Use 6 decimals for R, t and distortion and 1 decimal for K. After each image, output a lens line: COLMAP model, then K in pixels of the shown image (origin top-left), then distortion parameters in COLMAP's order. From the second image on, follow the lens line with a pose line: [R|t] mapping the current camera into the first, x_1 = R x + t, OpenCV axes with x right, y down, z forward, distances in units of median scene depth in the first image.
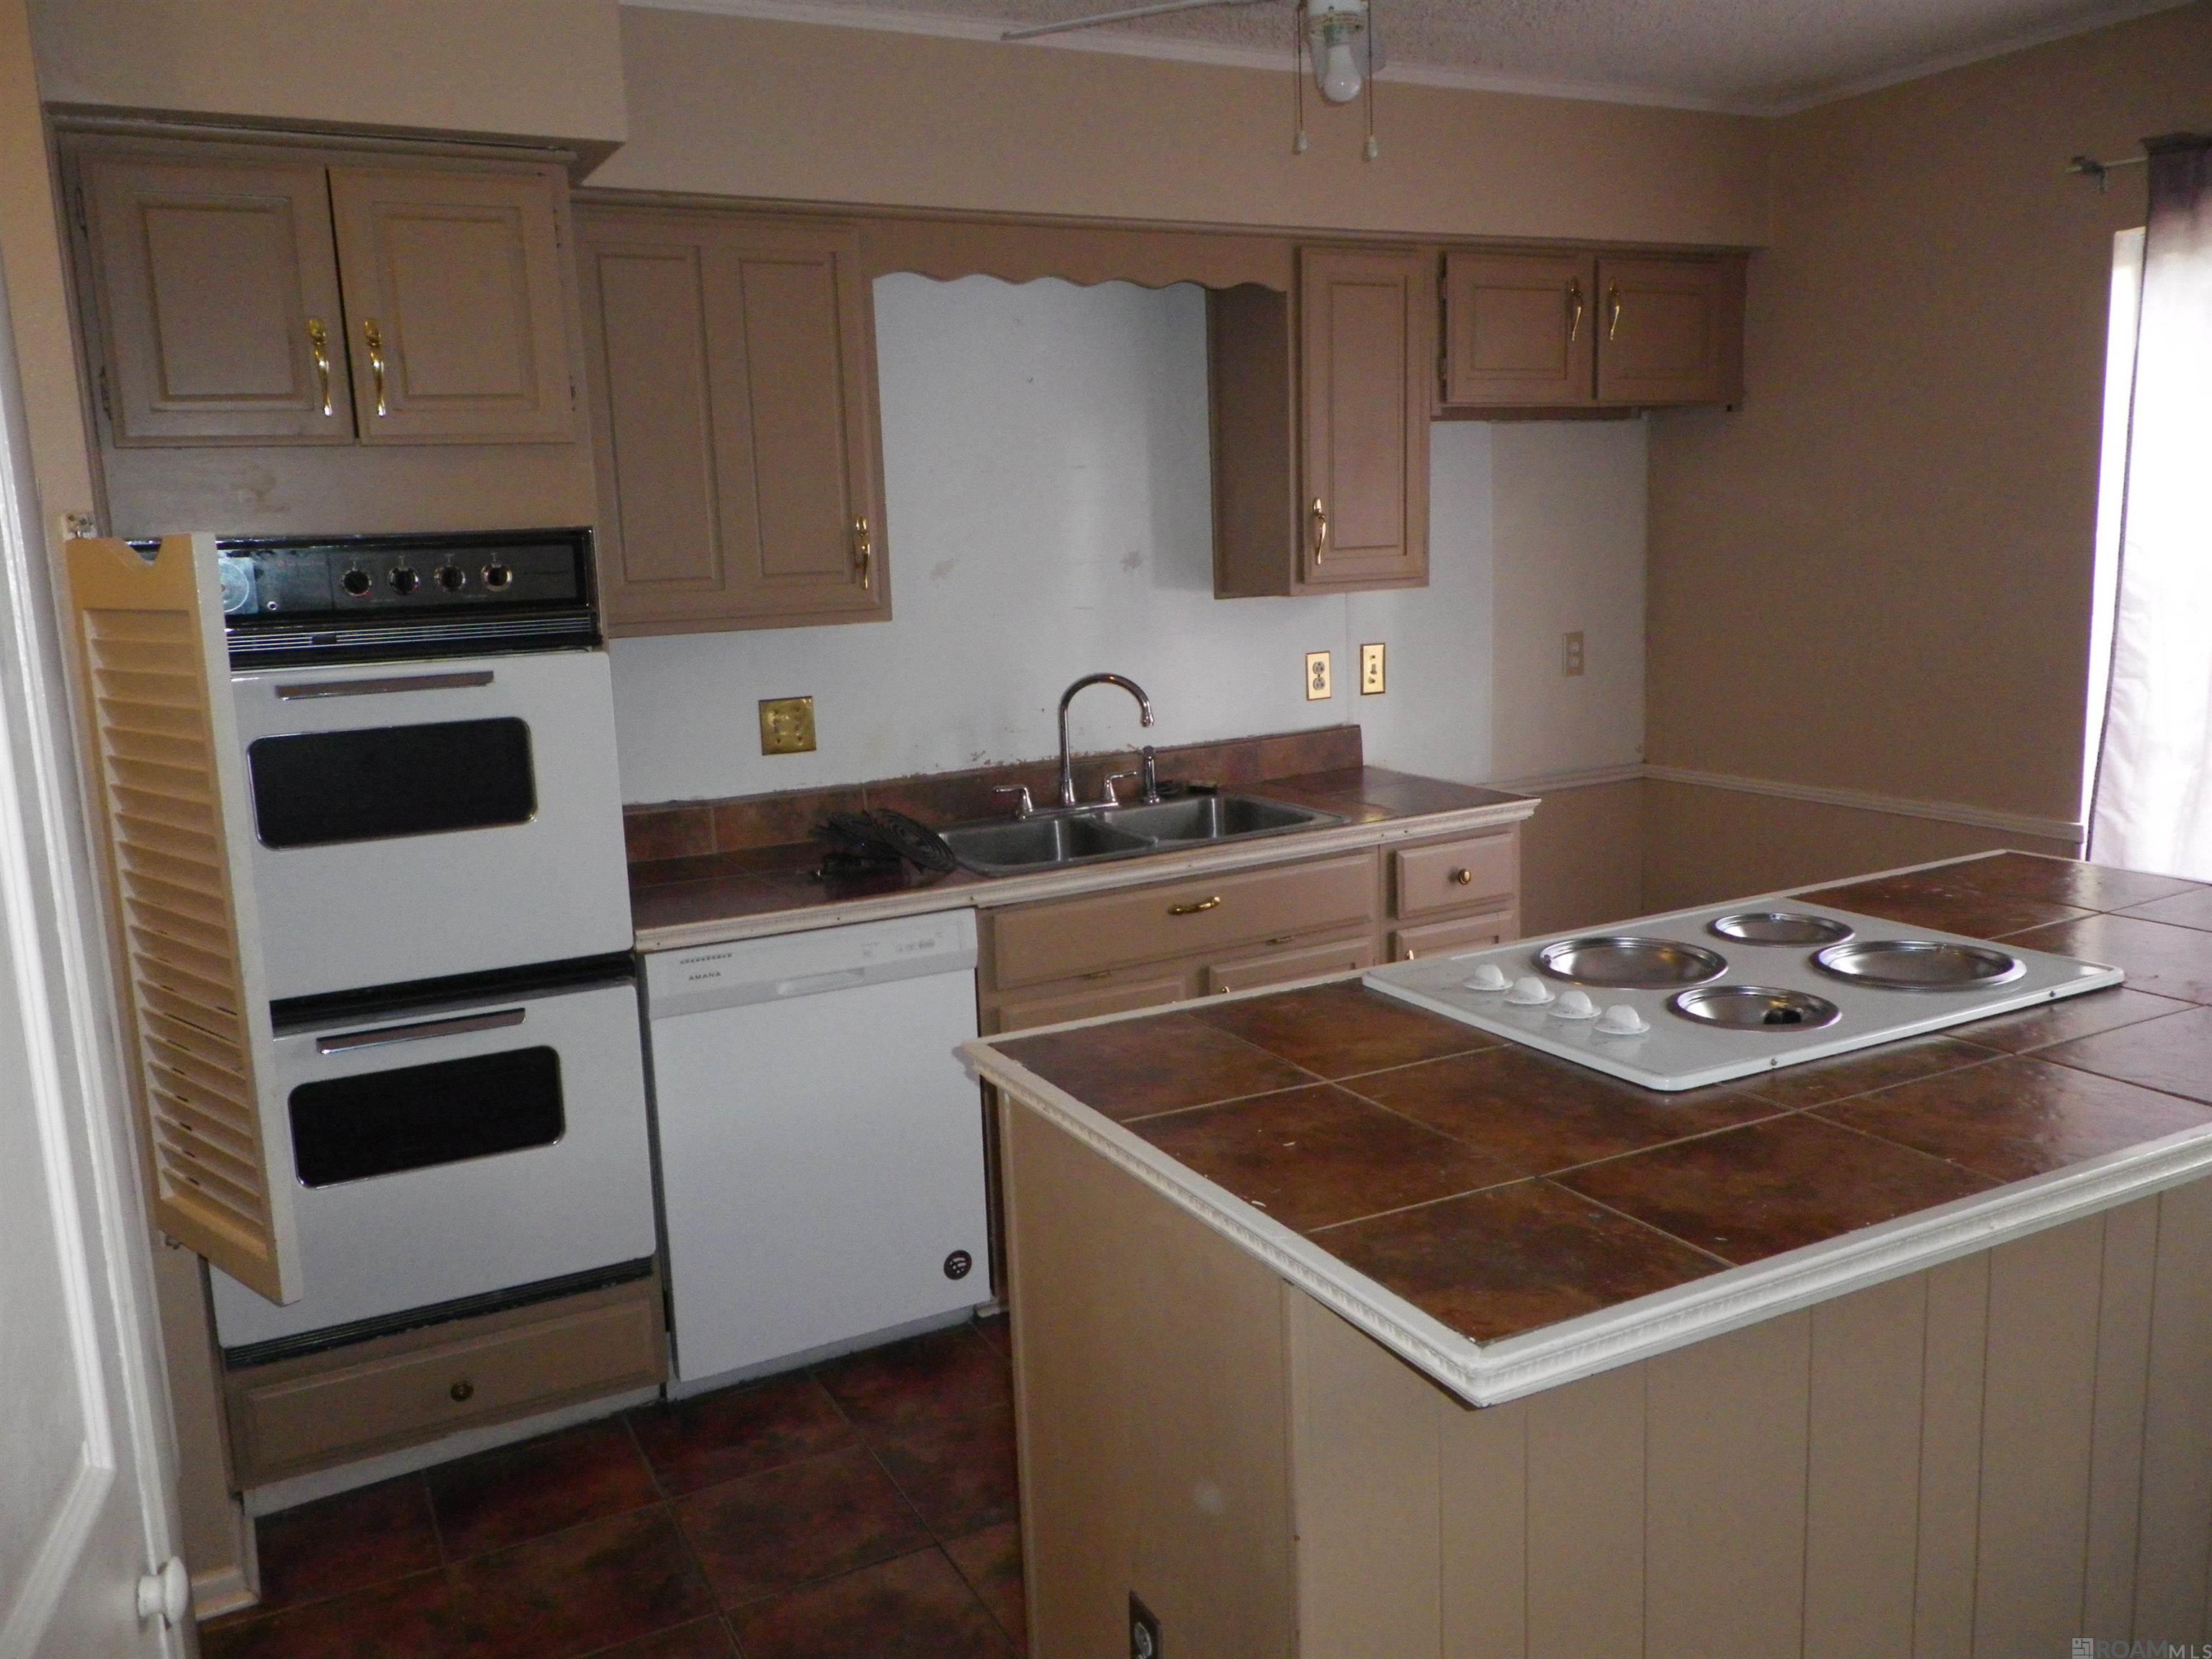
lens RADIAL K [[1678.7, 0, 999.8], [0, 1678.7, 834.1], [0, 0, 1]] dist [-0.009269, 0.012407]
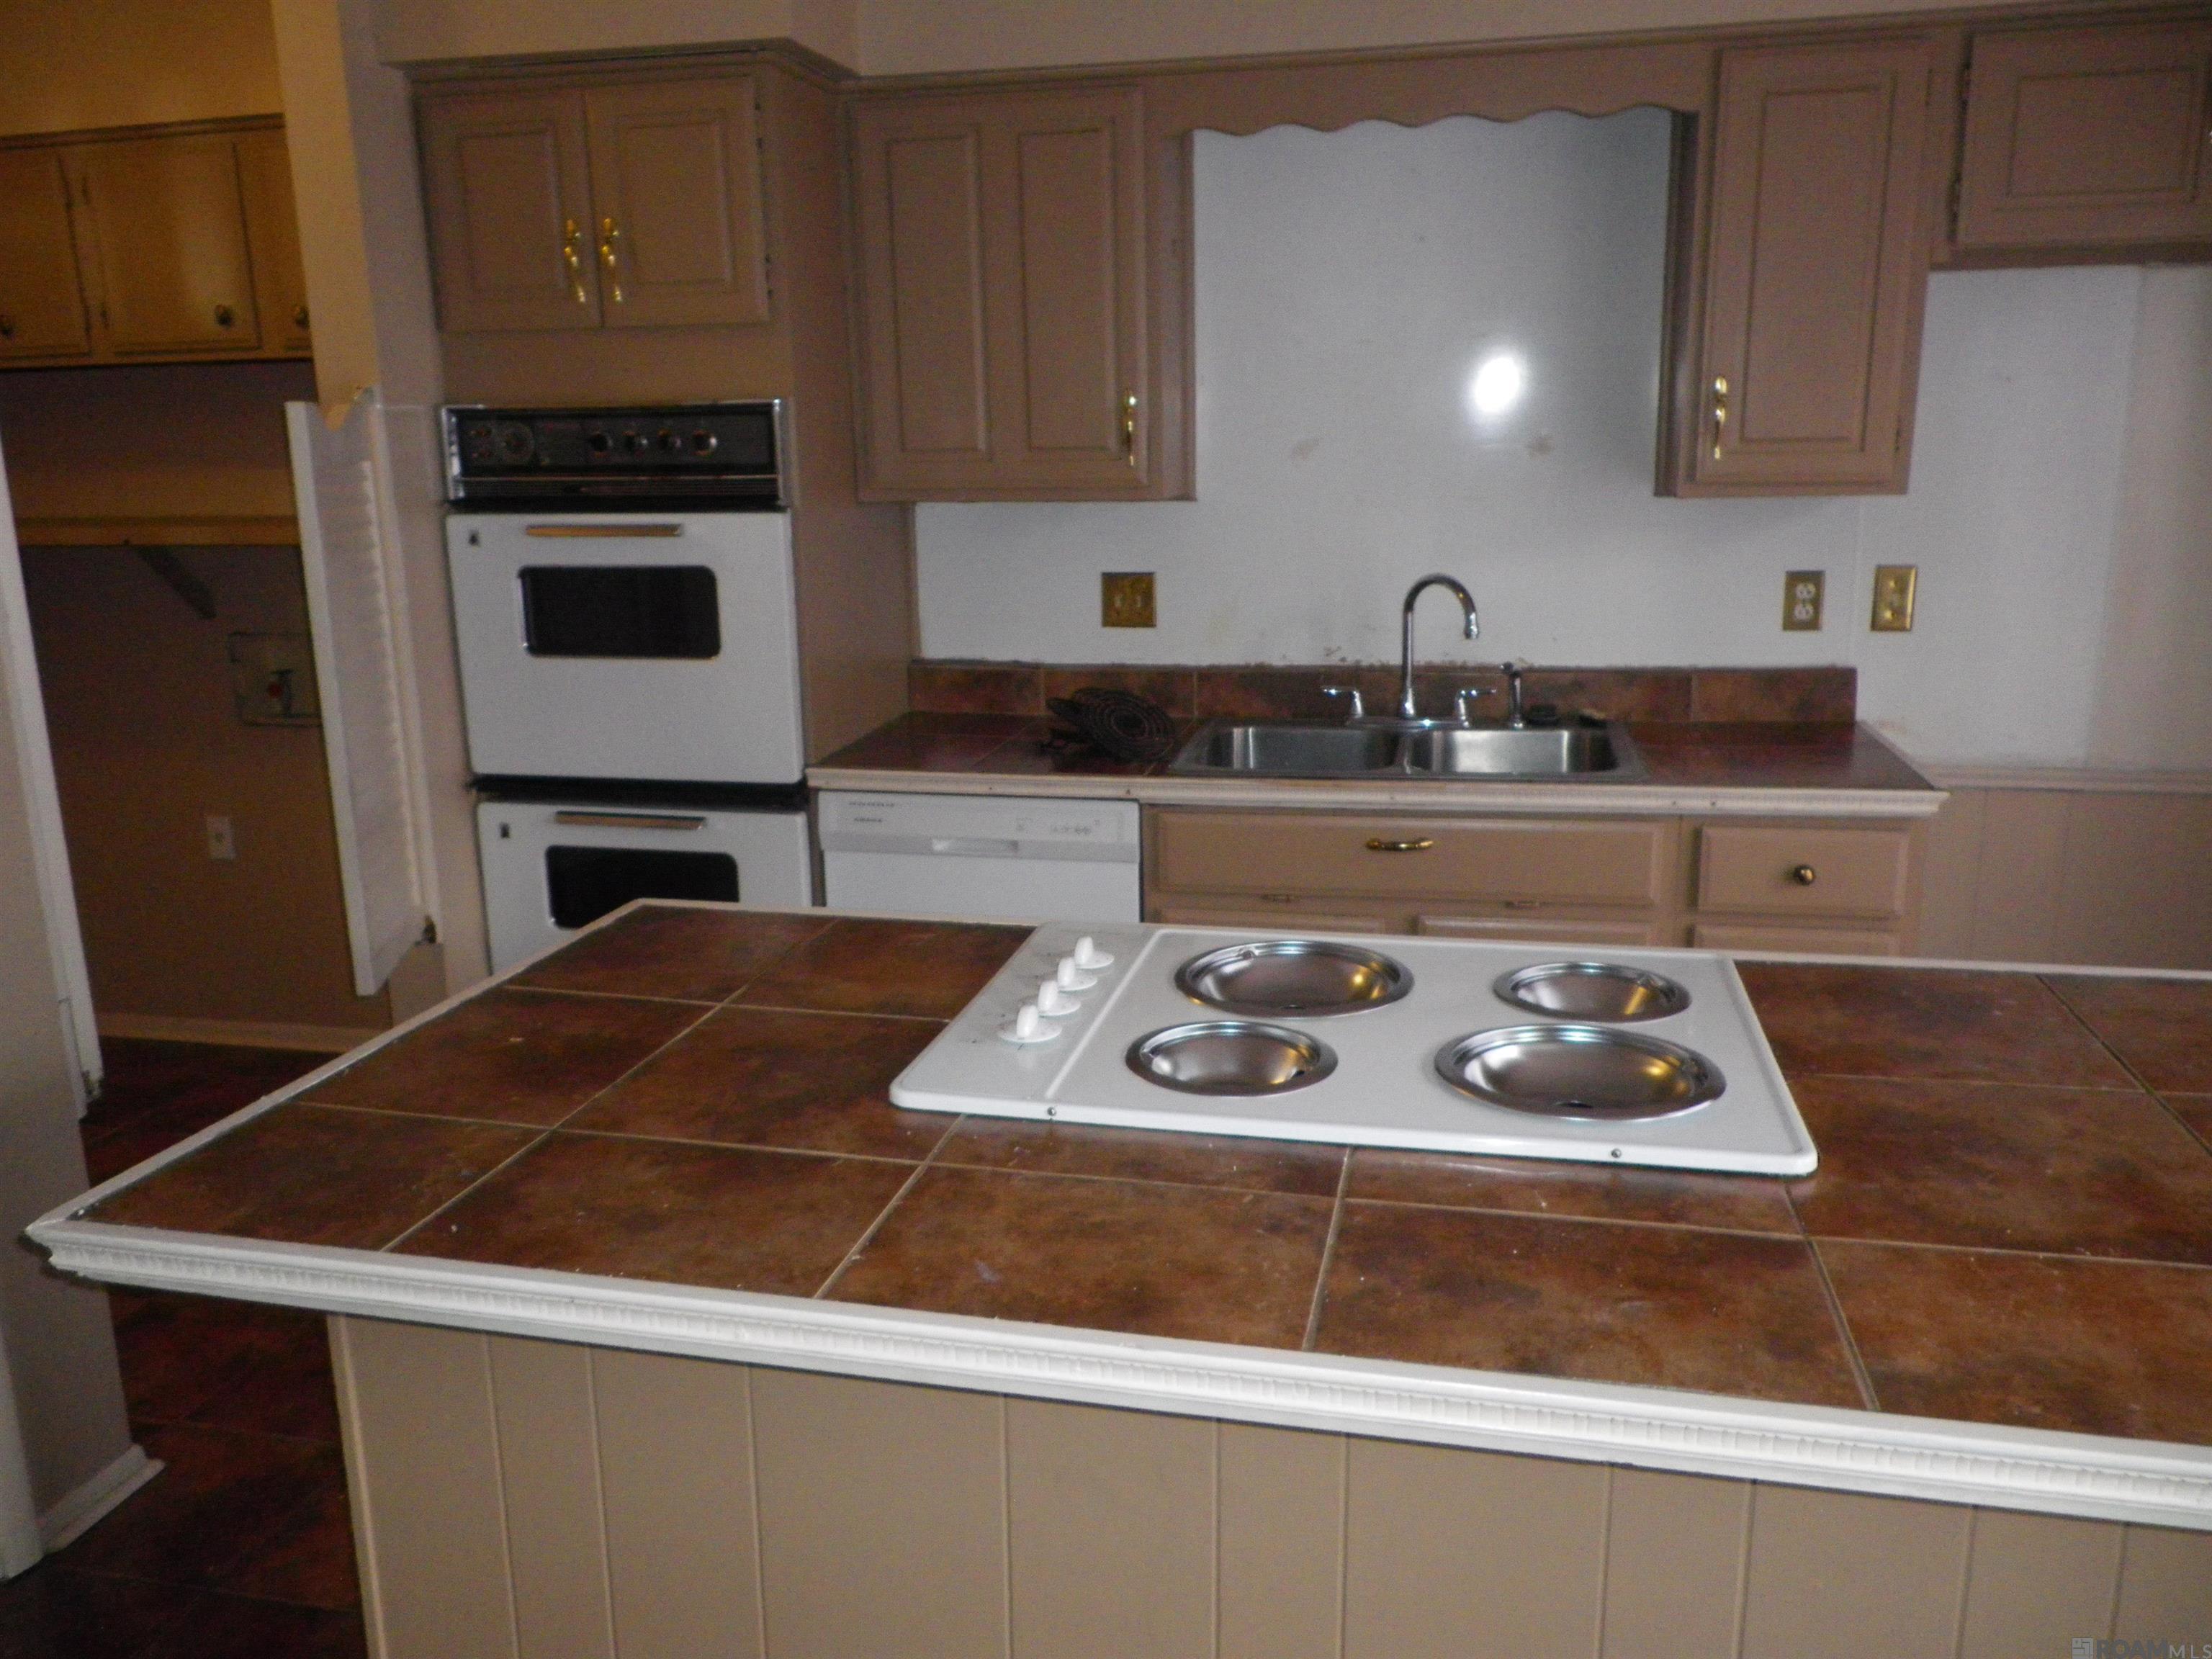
lens RADIAL K [[1656.9, 0, 1107.7], [0, 1656.9, 817.5], [0, 0, 1]] dist [0.001770, 0.002423]
pose [[0.781002, 0.170927, -0.600683, 0.545492], [-0.124257, 0.985117, 0.118761, -0.058941], [0.612042, -0.018114, 0.790618, 0.227047]]
